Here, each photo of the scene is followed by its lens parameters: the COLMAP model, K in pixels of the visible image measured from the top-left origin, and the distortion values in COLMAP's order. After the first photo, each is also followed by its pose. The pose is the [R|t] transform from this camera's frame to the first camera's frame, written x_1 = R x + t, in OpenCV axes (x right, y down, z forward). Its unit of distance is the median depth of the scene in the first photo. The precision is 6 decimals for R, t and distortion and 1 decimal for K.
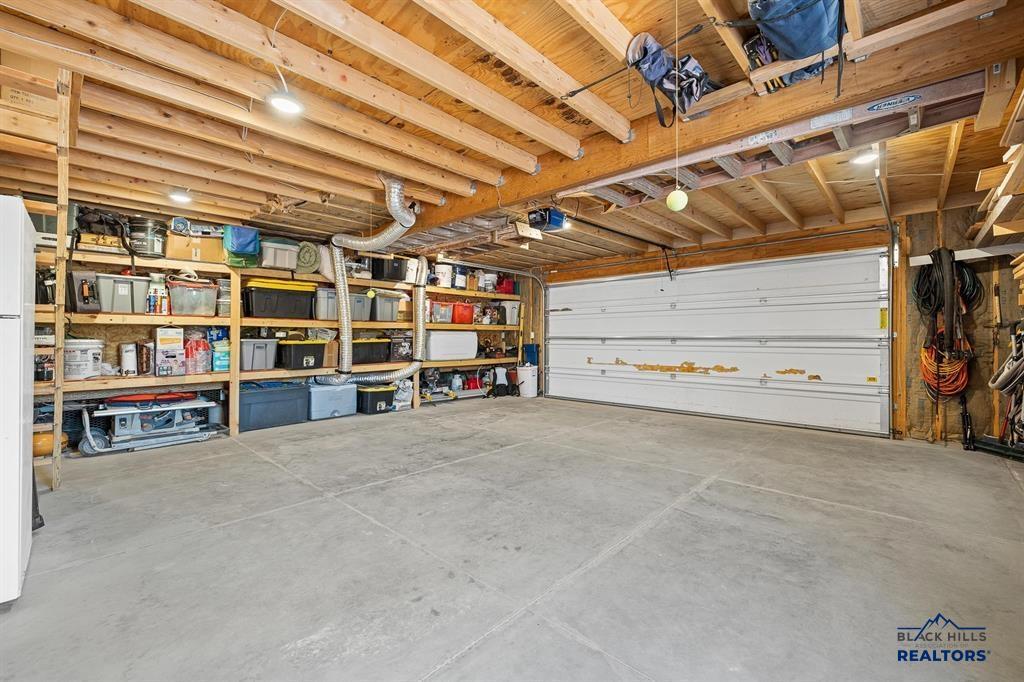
lens RADIAL K [[424.4, 0, 510.4], [0, 424.4, 338.0], [0, 0, 1]] dist [0.000531, 0.000619]
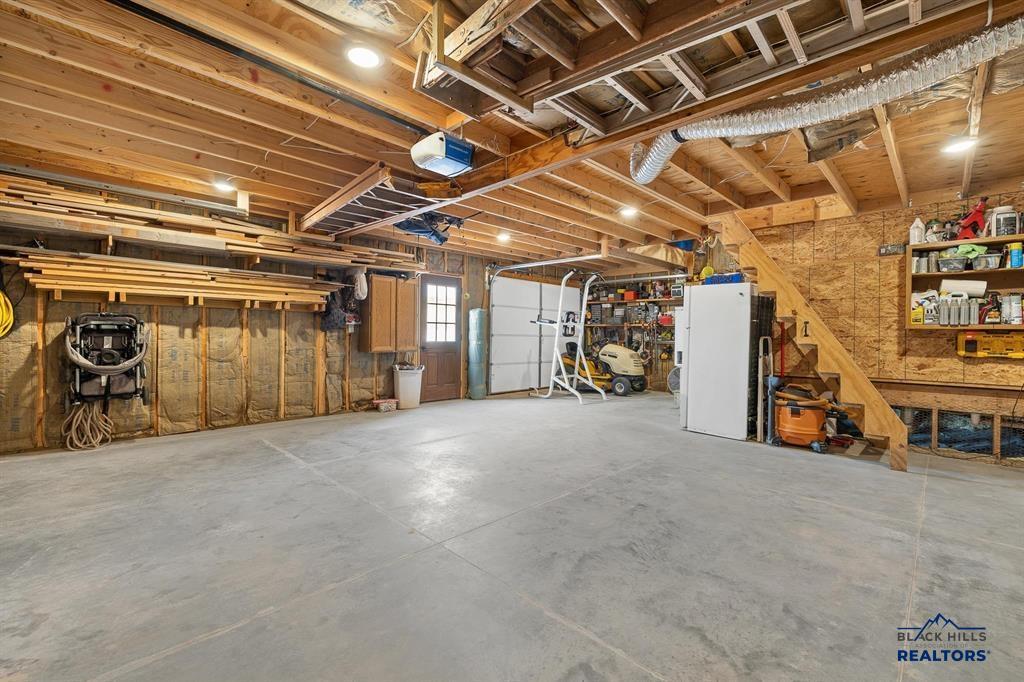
lens RADIAL K [[424.4, 0, 513.4], [0, 424.4, 337.9], [0, 0, 1]] dist [0.000531, 0.000619]
pose [[-0.999683, -0.013218, 0.021423, -0.044887], [-0.013082, 0.999894, 0.006456, 0.002388], [-0.021506, 0.006174, -0.999750, 1.981686]]
